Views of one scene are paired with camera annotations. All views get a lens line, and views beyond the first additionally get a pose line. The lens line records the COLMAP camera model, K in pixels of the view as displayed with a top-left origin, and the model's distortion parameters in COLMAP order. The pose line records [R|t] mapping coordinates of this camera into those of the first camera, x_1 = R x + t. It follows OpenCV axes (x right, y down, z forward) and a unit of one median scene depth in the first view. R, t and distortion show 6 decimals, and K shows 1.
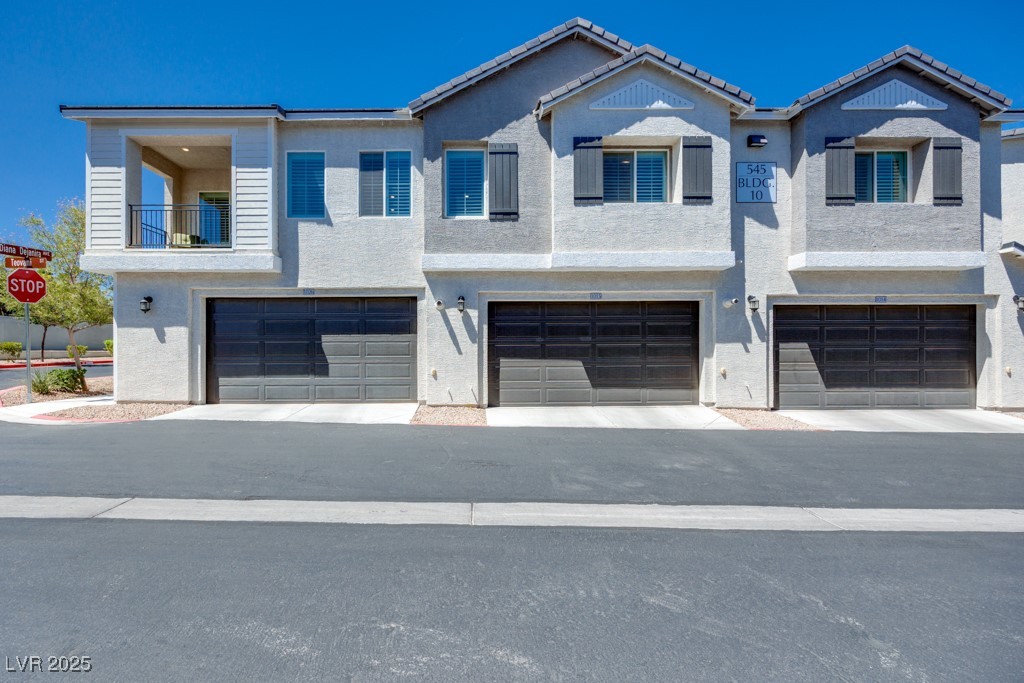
lens RADIAL K [[394.7, 0, 492.0], [0, 394.7, 345.6], [0, 0, 1]] dist [-0.000682, -0.000052]
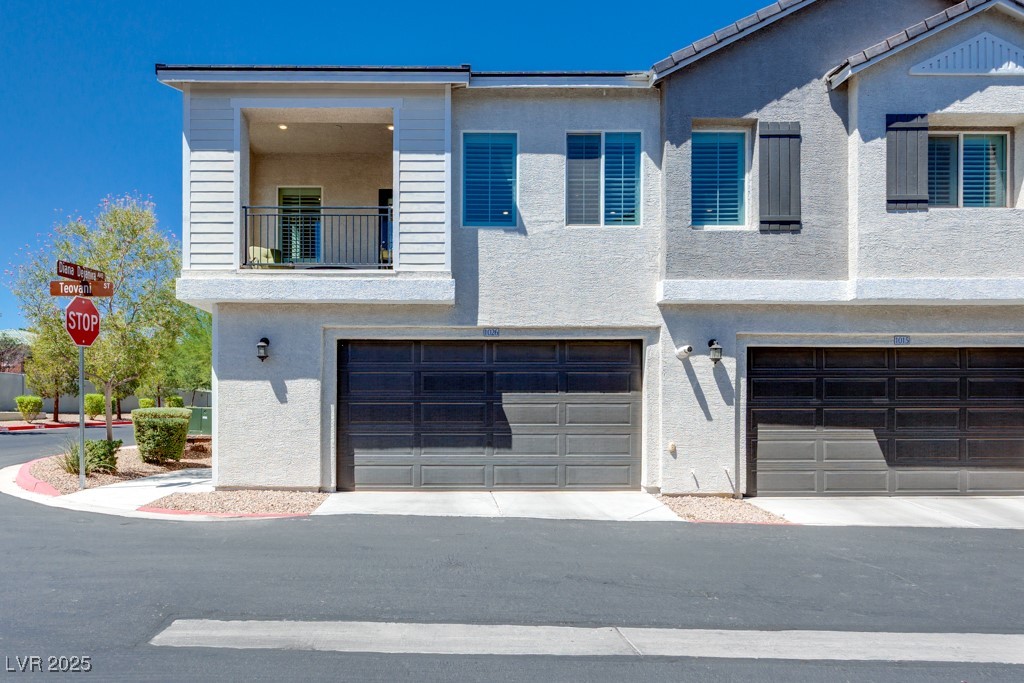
lens RADIAL K [[560.5, 0, 462.8], [0, 560.5, 407.3], [0, 0, 1]] dist [-0.001046, 0.000461]
pose [[0.999984, 0.004272, 0.003659, -0.525106], [-0.004278, 0.999989, 0.001752, -0.004154], [-0.003651, -0.001768, 0.999992, 0.003653]]
